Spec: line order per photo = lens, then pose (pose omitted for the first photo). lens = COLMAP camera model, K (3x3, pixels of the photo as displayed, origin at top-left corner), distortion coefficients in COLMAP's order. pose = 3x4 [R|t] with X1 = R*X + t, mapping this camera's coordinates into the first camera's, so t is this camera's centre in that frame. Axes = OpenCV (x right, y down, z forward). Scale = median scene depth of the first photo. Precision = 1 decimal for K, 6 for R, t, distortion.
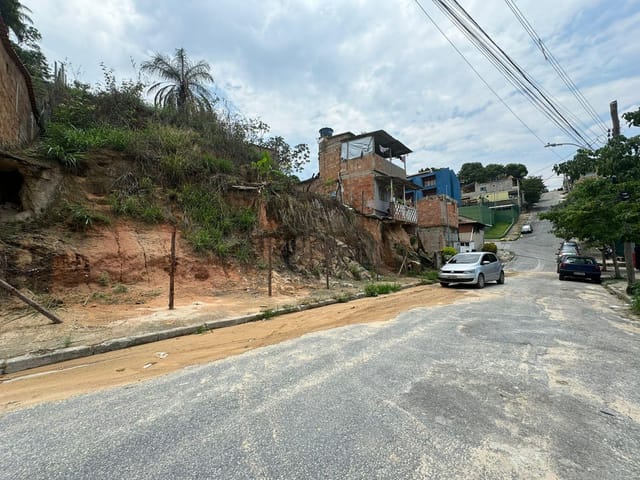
lens RADIAL K [[254.0, 0, 320.0], [0, 254.0, 237.8], [0, 0, 1]] dist [-0.000597, 0.000579]
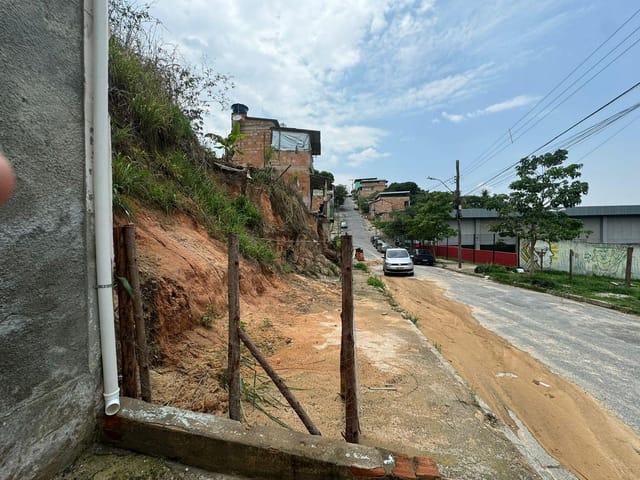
lens RADIAL K [[254.0, 0, 320.1], [0, 254.0, 239.5], [0, 0, 1]] dist [-0.000597, 0.000579]
pose [[0.768251, 0.009610, 0.640077, -0.633916], [-0.045974, 0.998134, 0.040194, -0.029646], [-0.638496, -0.060306, 0.767259, 0.250576]]
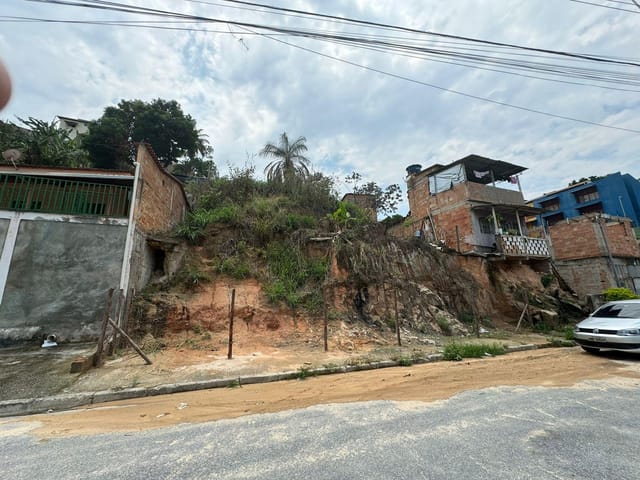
lens RADIAL K [[254.0, 0, 320.8], [0, 254.0, 238.8], [0, 0, 1]] dist [-0.000597, 0.000579]
pose [[0.898852, -0.106896, -0.425016, 0.175657], [0.039497, 0.985609, -0.164360, -0.024635], [0.436469, 0.130949, 0.890139, 0.051727]]
